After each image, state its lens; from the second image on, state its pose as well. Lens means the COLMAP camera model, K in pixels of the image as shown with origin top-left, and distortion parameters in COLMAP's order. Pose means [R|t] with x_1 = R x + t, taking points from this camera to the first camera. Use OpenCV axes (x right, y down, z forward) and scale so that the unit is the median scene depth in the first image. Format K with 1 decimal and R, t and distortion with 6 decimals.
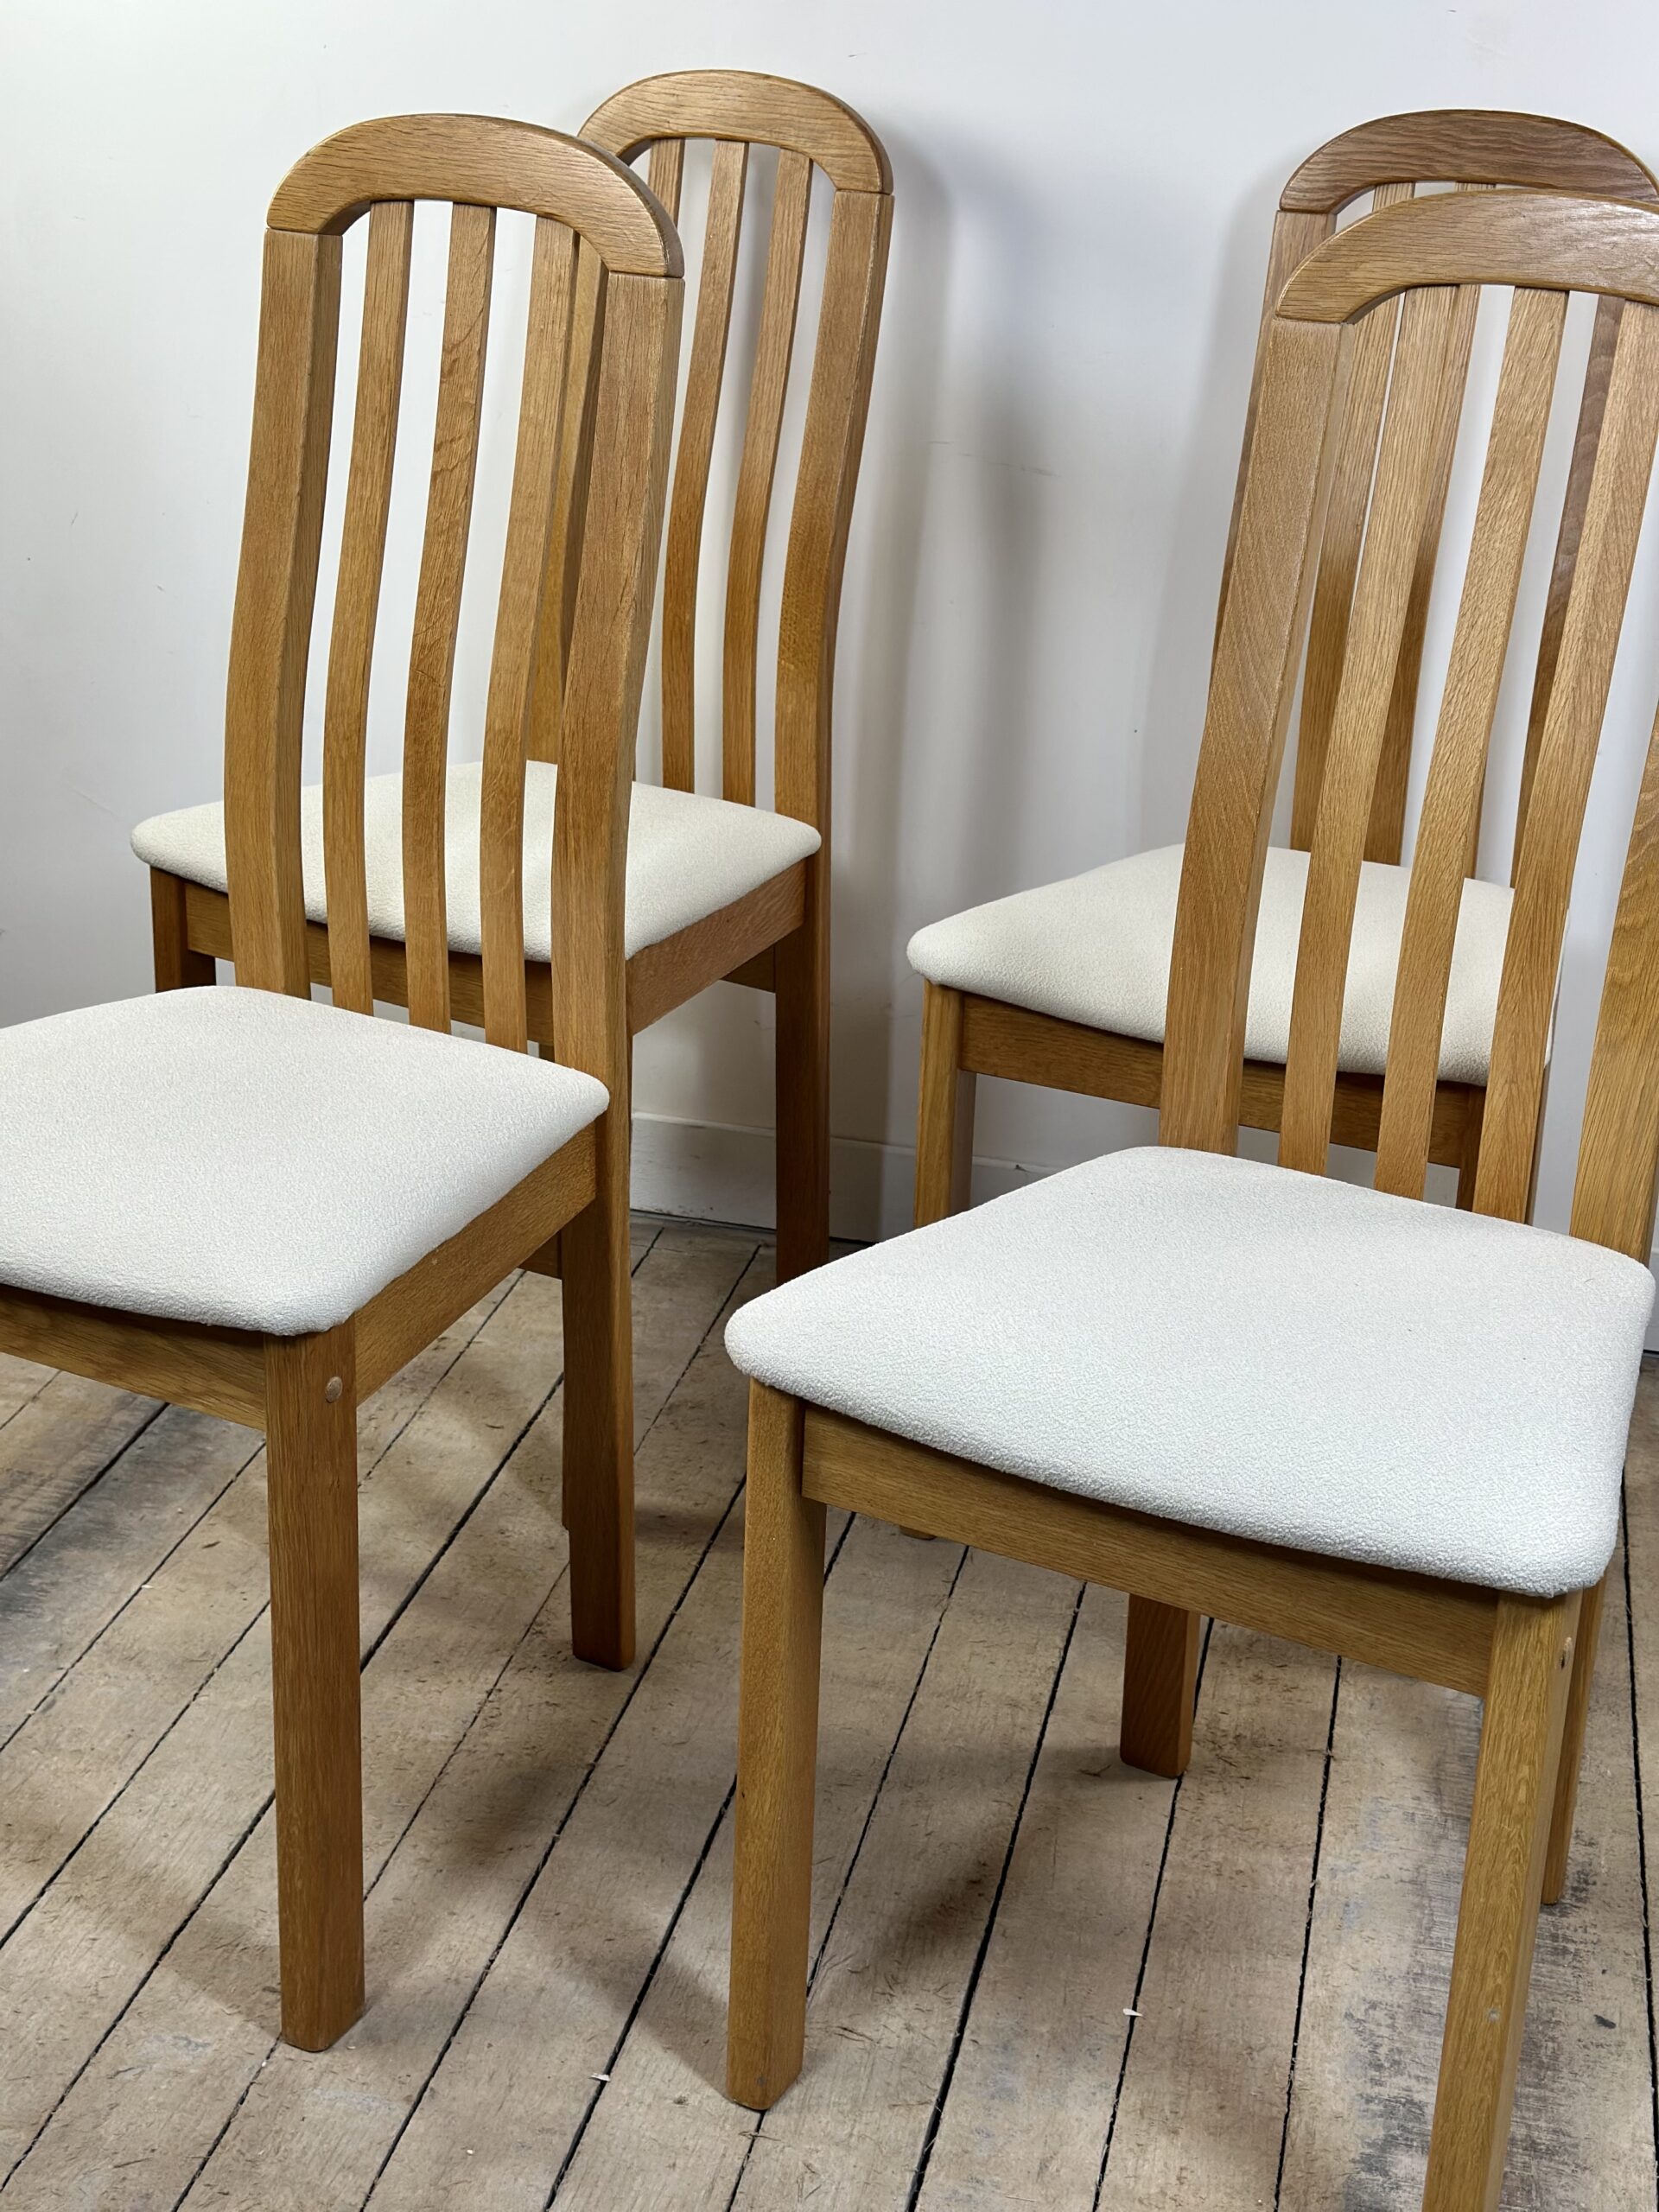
lens RADIAL K [[3043.2, 0, 827.4], [0, 3043.2, 1097.2], [0, 0, 1]] dist [0.088809, 0.000000]
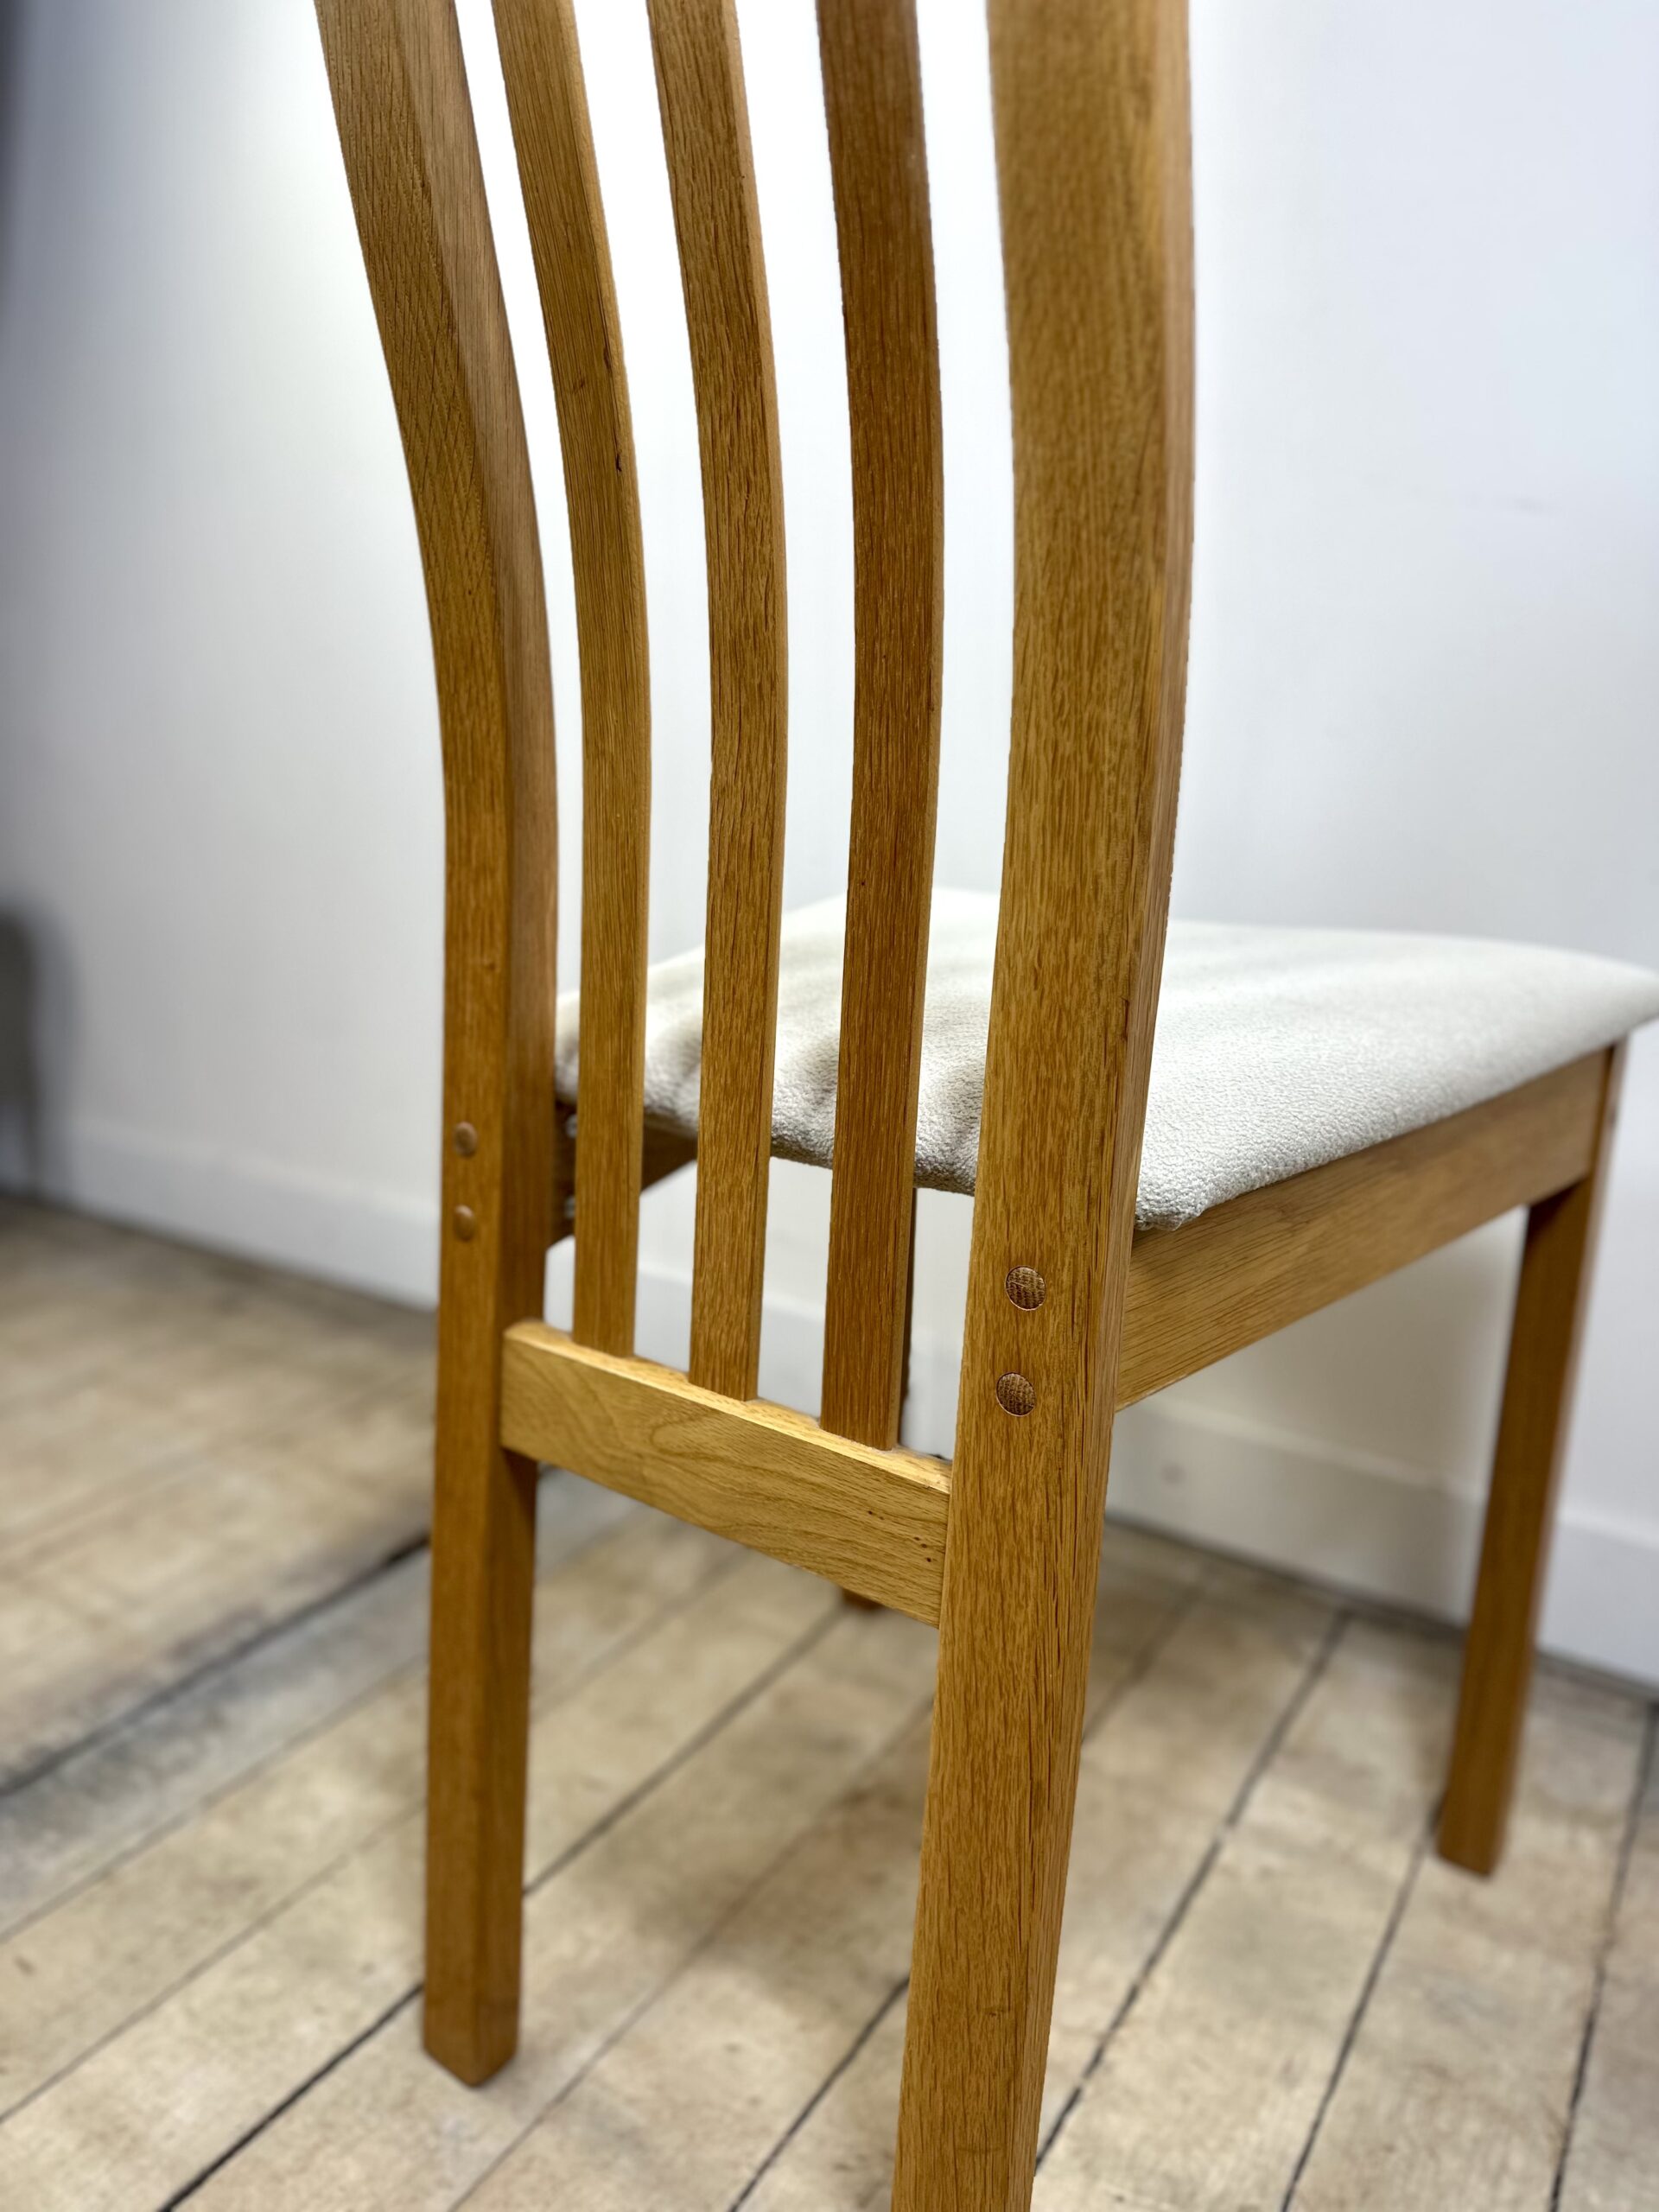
lens RADIAL K [[1569.7, 0, 809.9], [0, 1569.7, 1090.5], [0, 0, 1]] dist [0.021673, -0.033973]
pose [[0.939229, 0.062977, -0.337466, 0.062526], [-0.111174, 0.985853, -0.125439, -0.010819], [0.324792, 0.155333, 0.932942, 0.830141]]
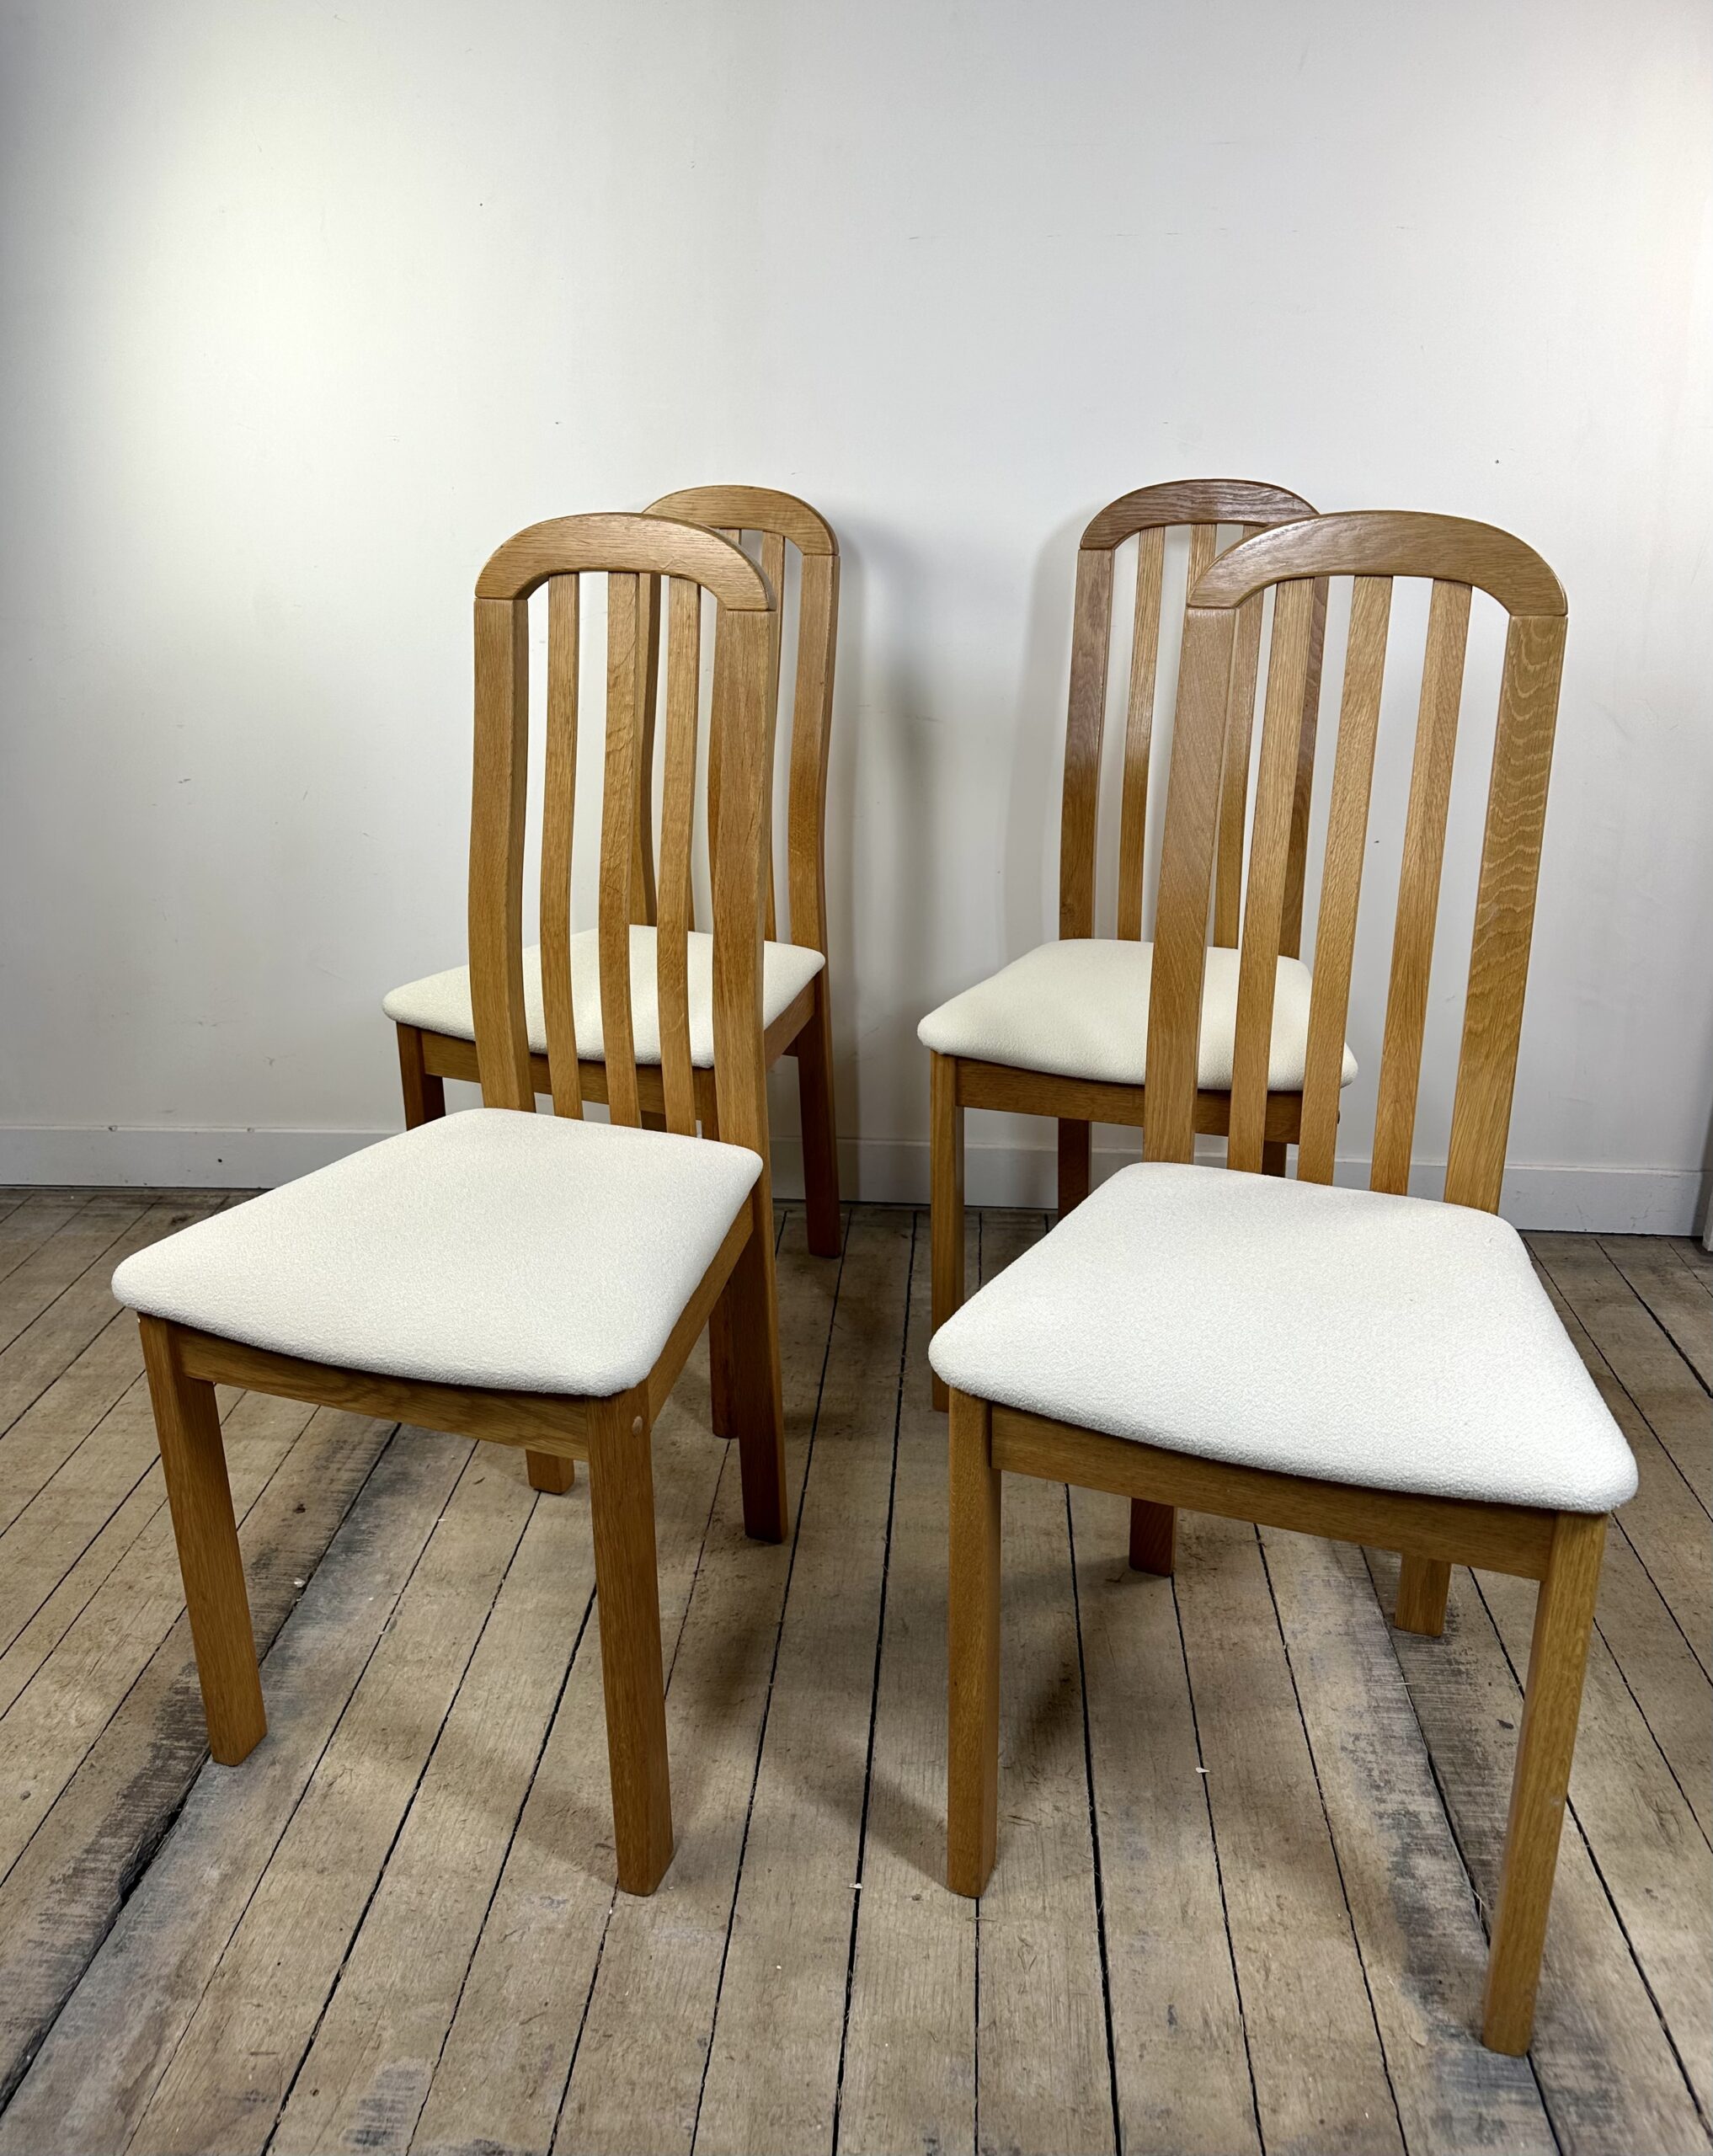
lens RADIAL K [[1676.2, 0, 843.8], [0, 1676.2, 935.5], [0, 0, 1]] dist [0.020084, -0.025843]
pose [[0.989475, -0.091626, 0.111997, -0.110643], [0.098885, 0.993223, -0.061069, -0.054854], [-0.105643, 0.071501, 0.991830, 0.191789]]
